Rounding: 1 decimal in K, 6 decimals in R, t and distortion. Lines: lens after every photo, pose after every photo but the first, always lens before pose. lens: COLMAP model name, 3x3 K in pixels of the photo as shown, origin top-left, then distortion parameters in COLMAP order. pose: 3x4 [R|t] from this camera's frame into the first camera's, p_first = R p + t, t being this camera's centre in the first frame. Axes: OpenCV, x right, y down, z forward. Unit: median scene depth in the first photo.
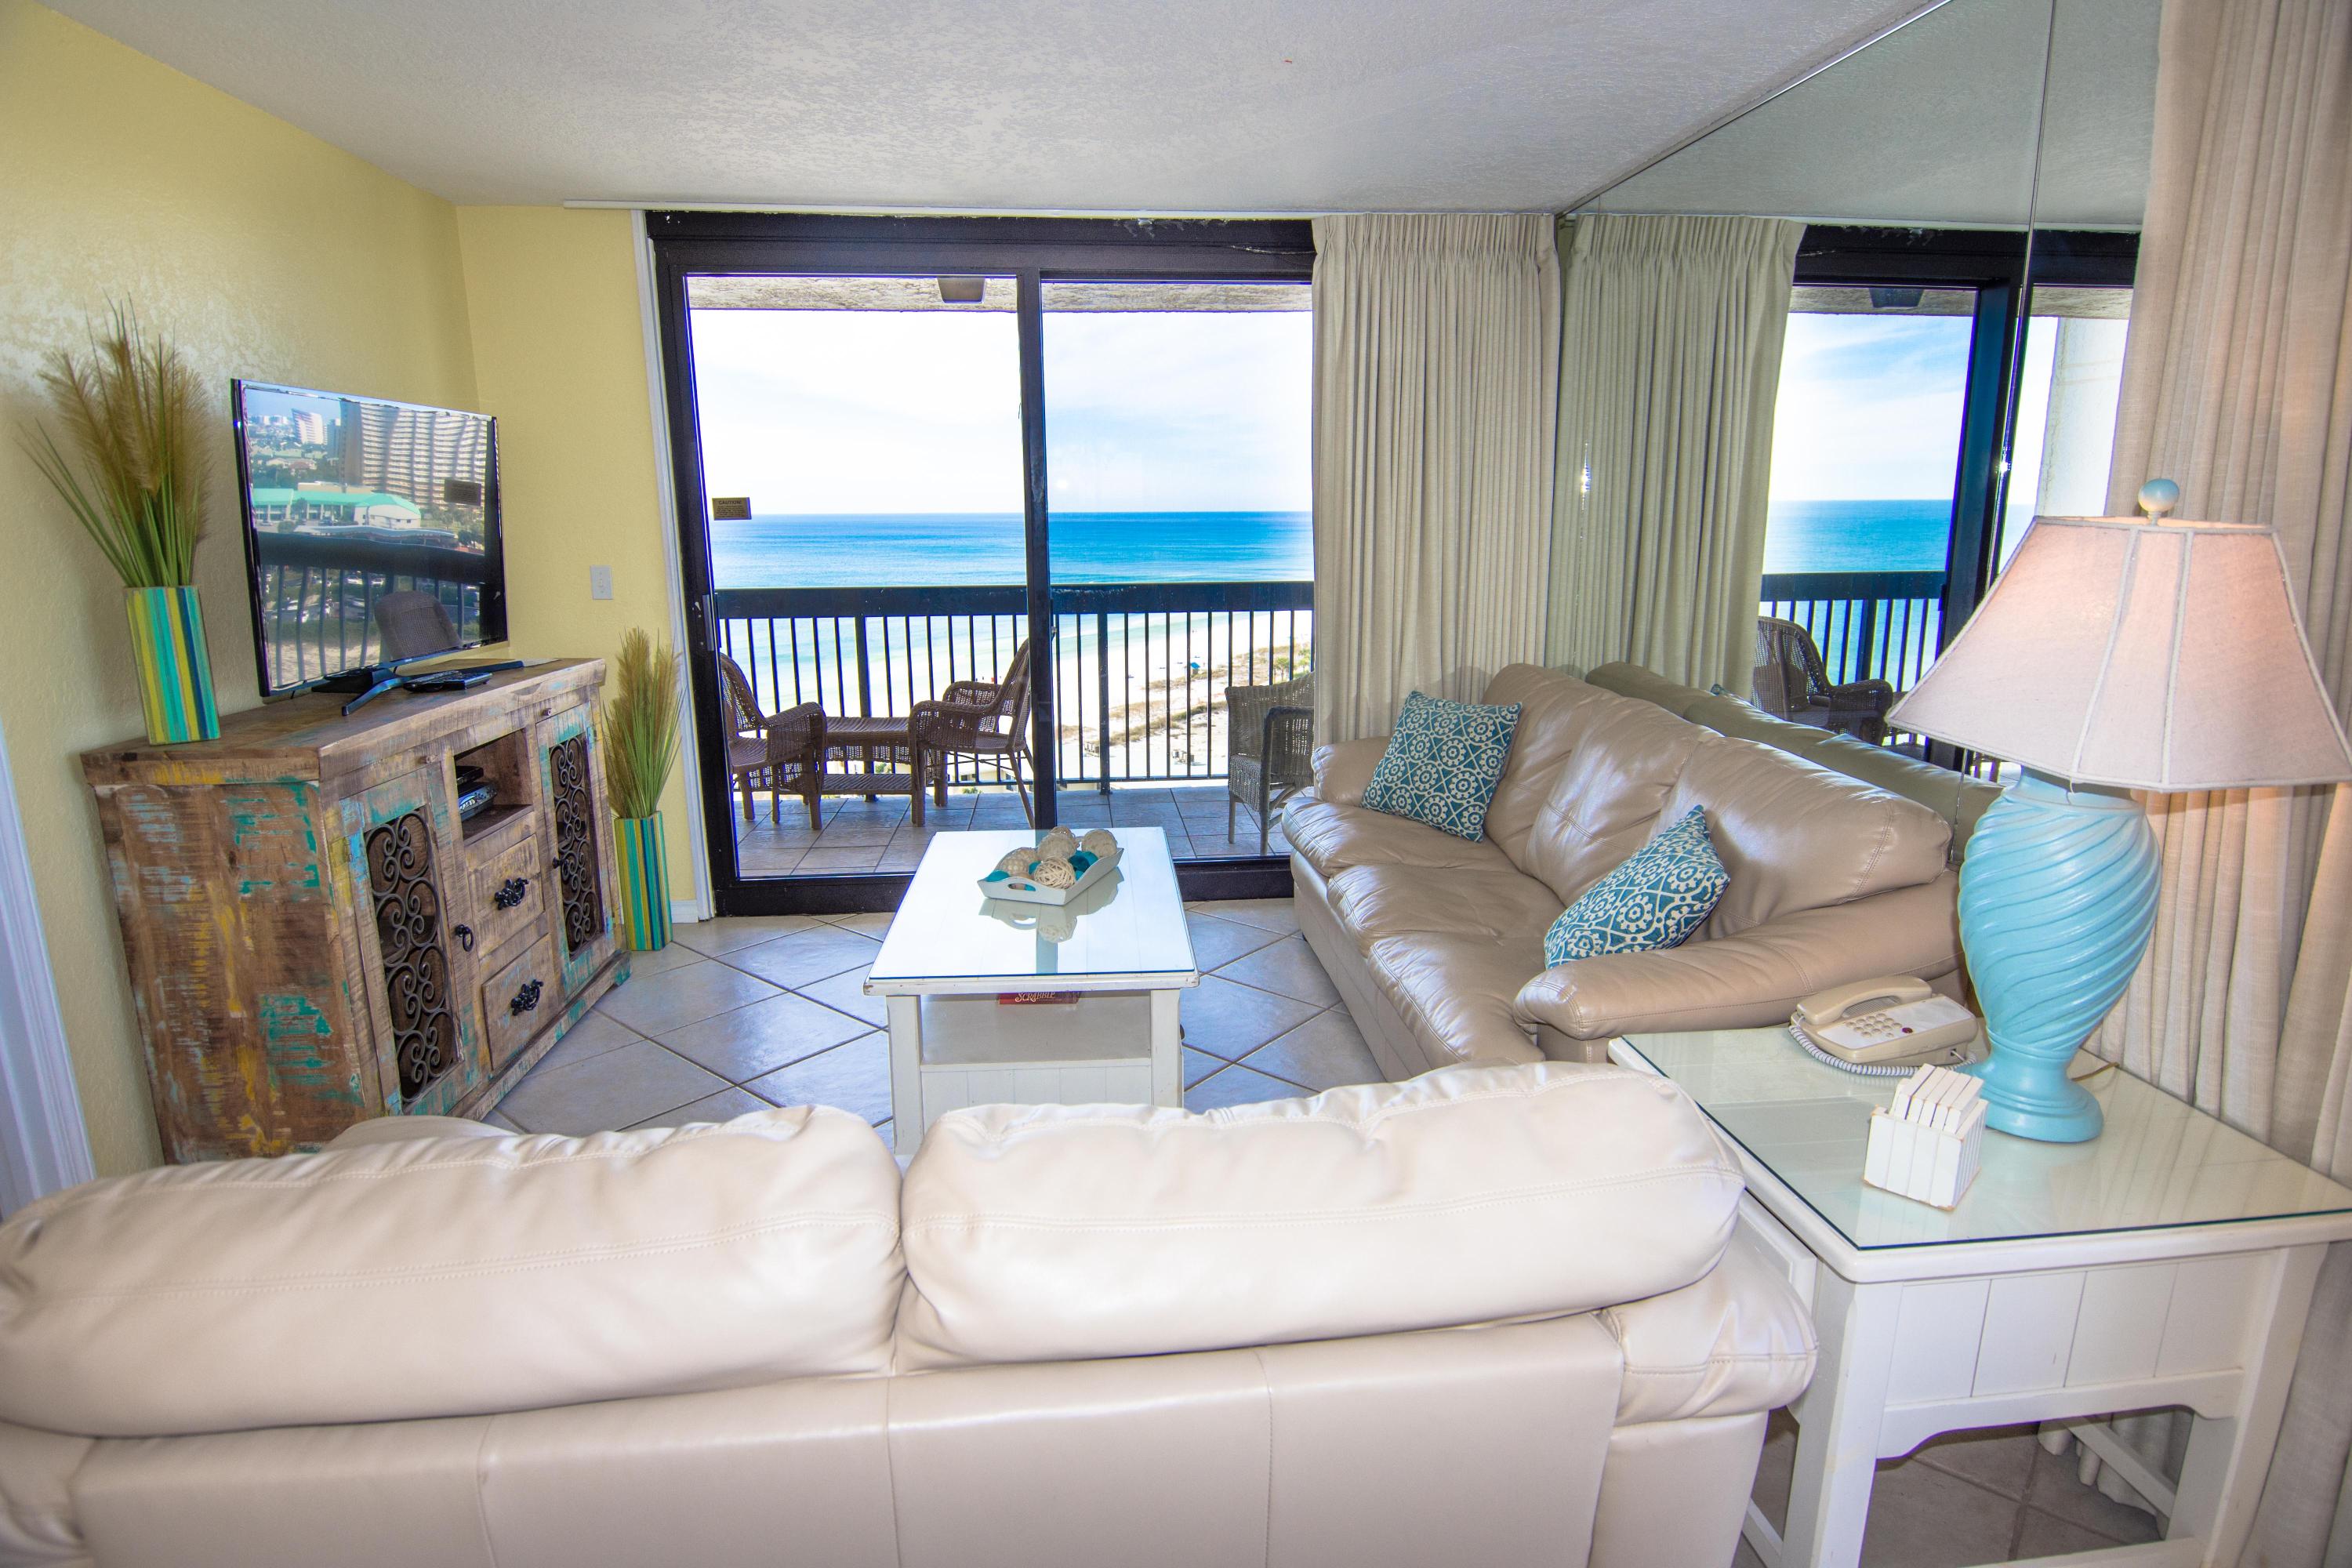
lens RADIAL K [[1250.1, 0, 1174.2], [0, 1250.1, 783.2], [0, 0, 1]] dist [0.001652, -0.018777]
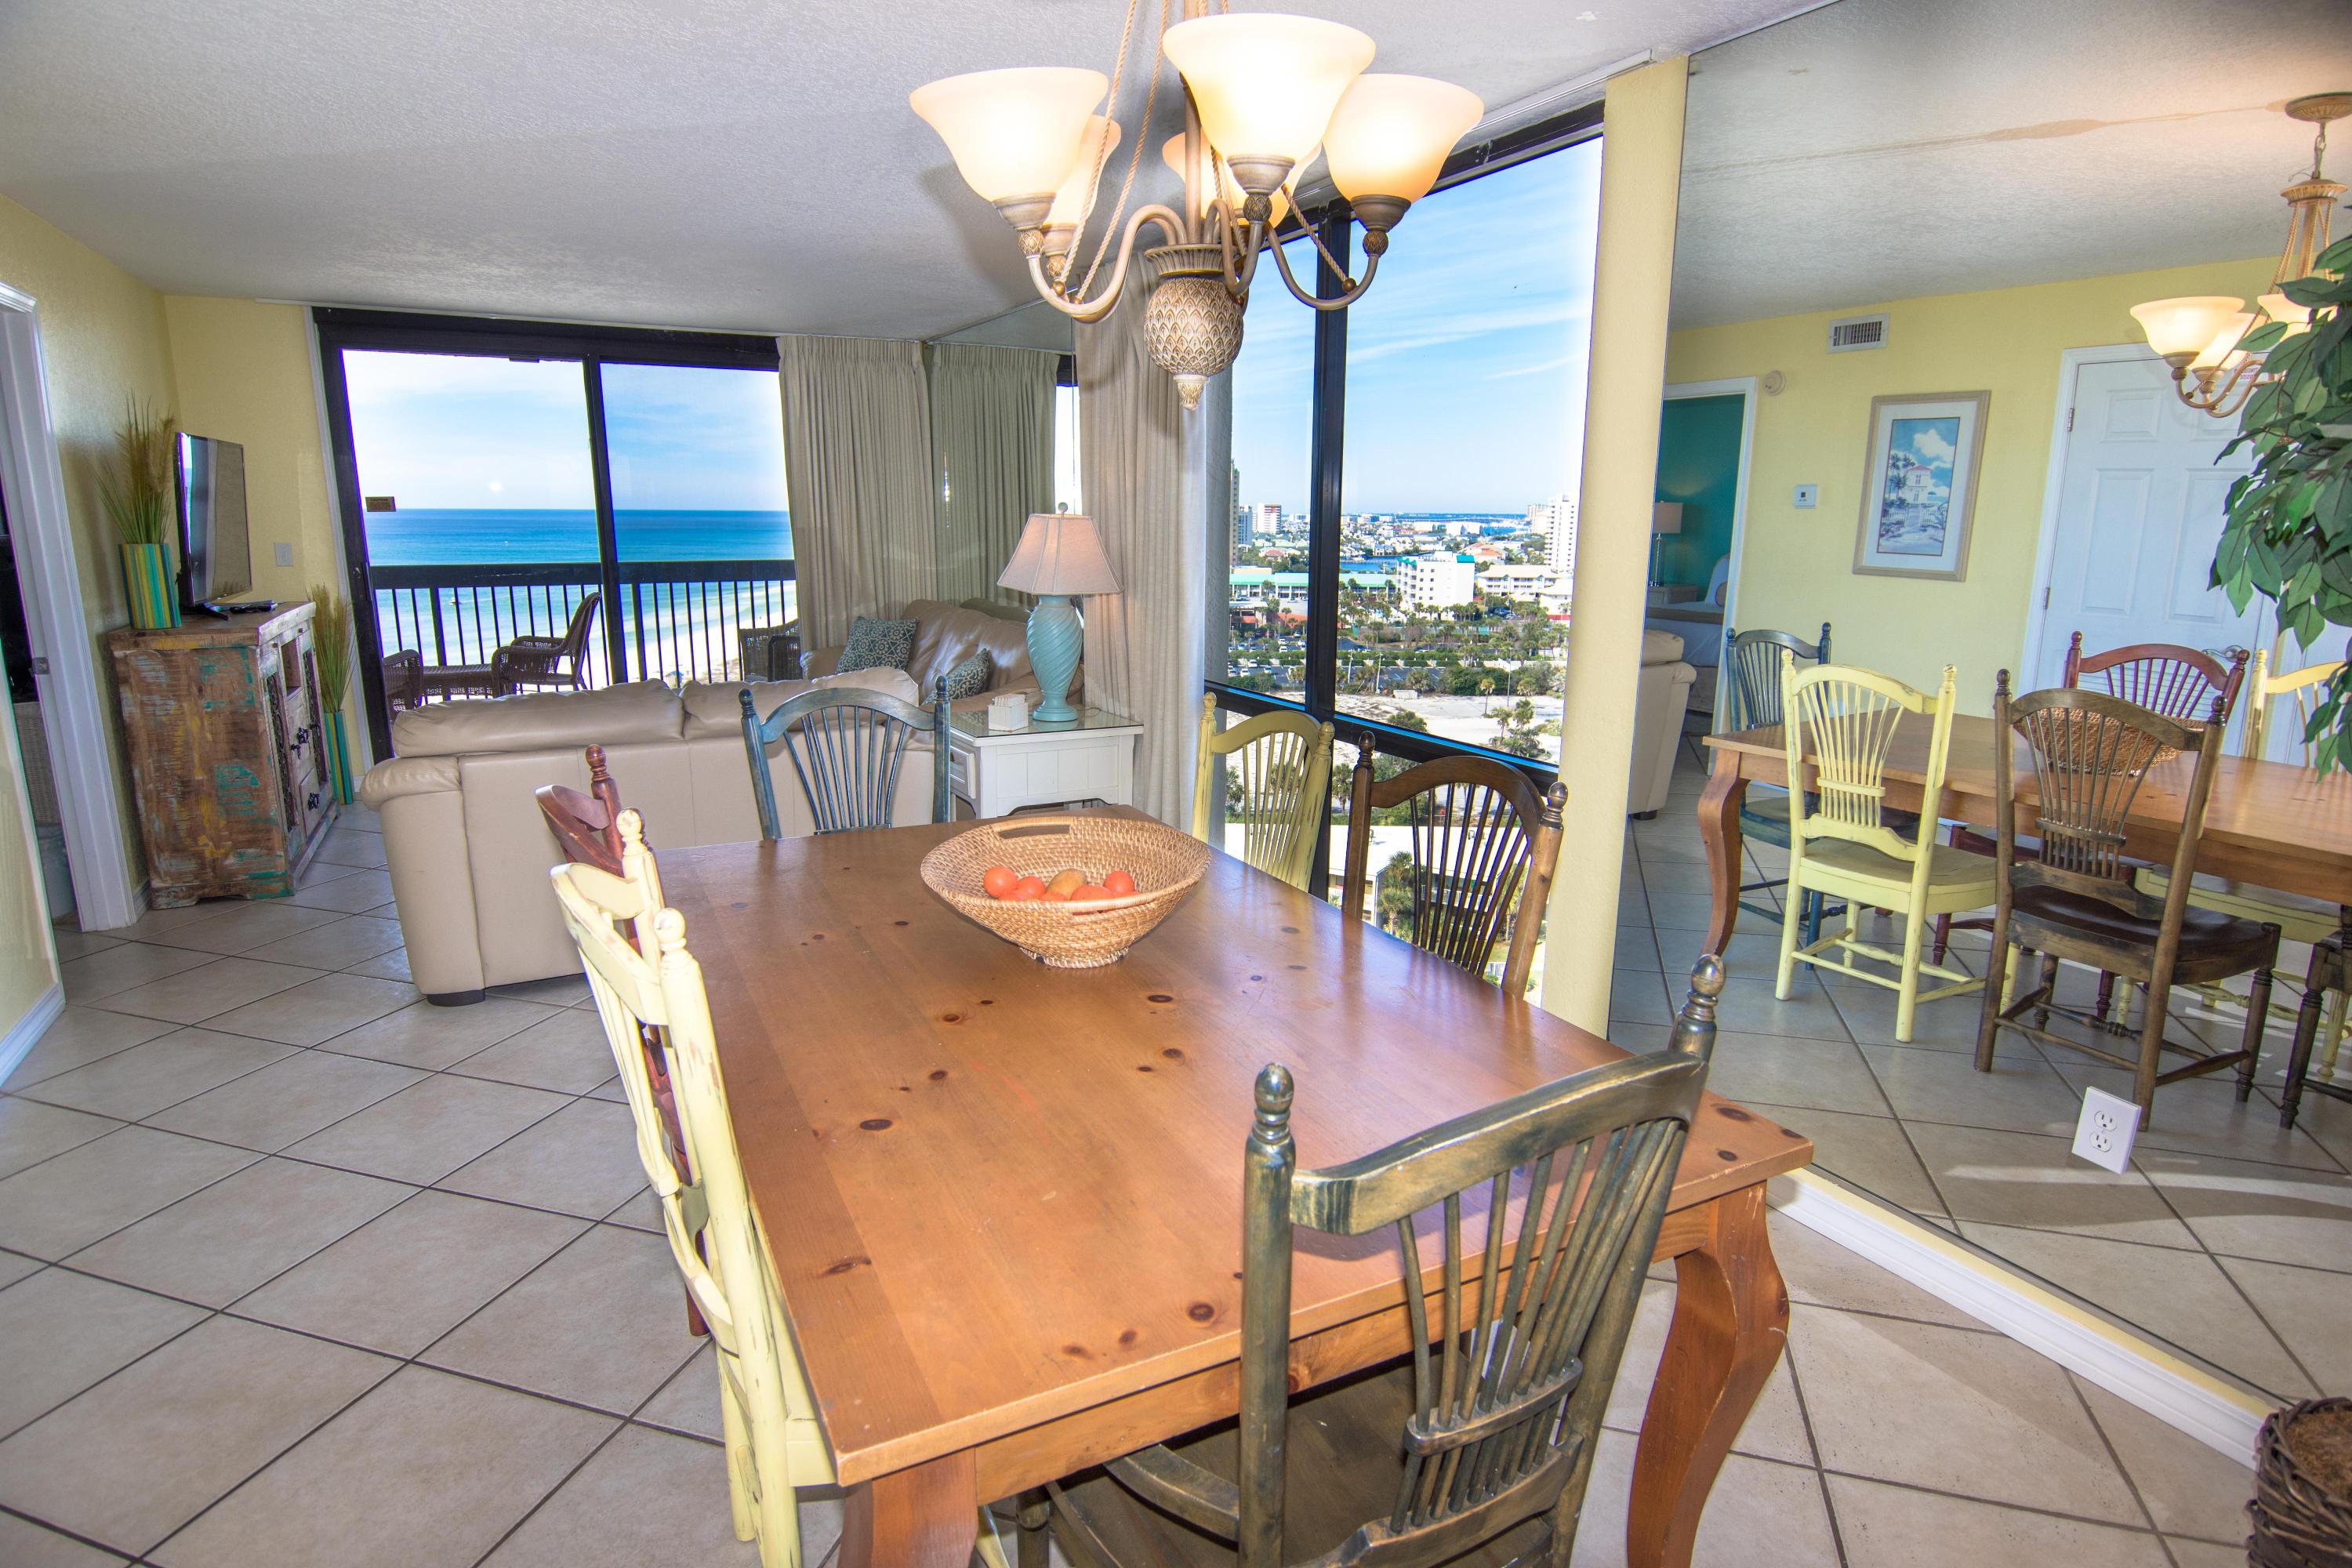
lens RADIAL K [[1250.1, 0, 1180.4], [0, 1250.1, 788.6], [0, 0, 1]] dist [0.001652, -0.018777]
pose [[0.921784, -0.072542, 0.380857, -0.083904], [0.071644, 0.997293, 0.016556, 0.193177], [-0.381027, 0.012025, 0.924486, -0.873643]]
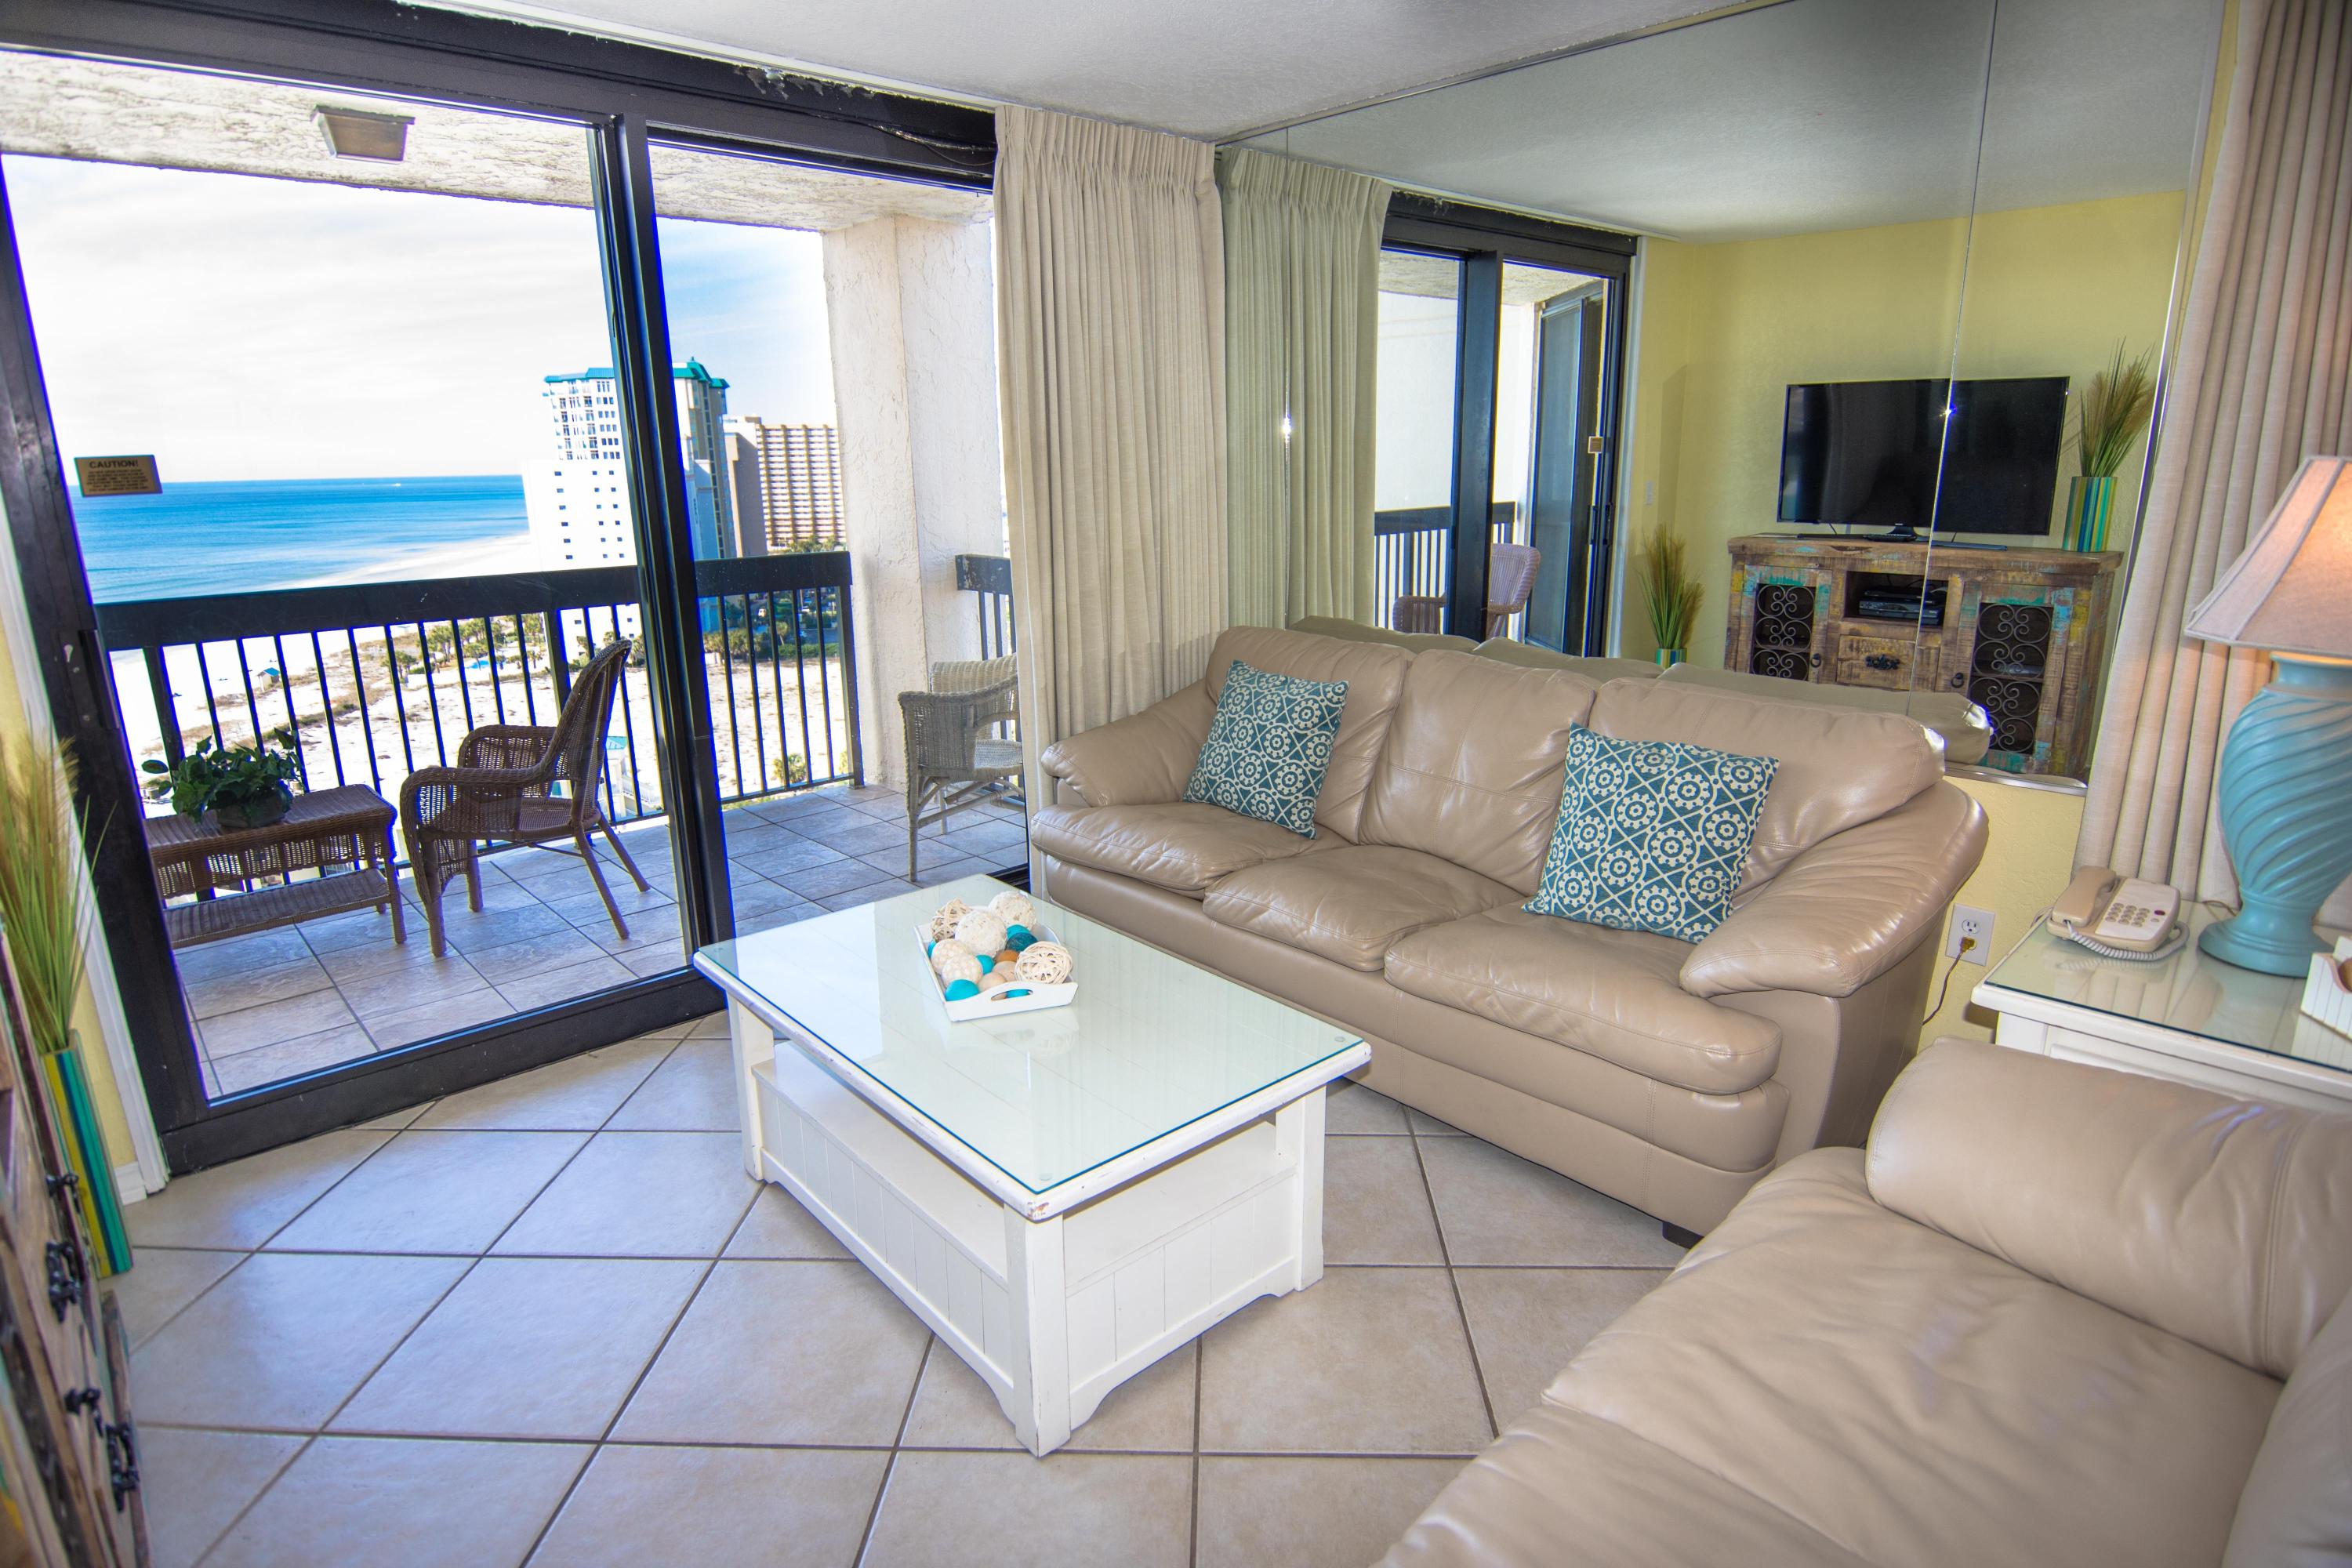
lens RADIAL K [[1250.1, 0, 1151.4], [0, 1250.1, 787.7], [0, 0, 1]] dist [0.001652, -0.018777]
pose [[0.798008, -0.153912, 0.582661, -0.402860], [0.135276, 0.987913, 0.075688, -0.073222], [-0.587268, 0.018421, 0.809183, 0.335621]]
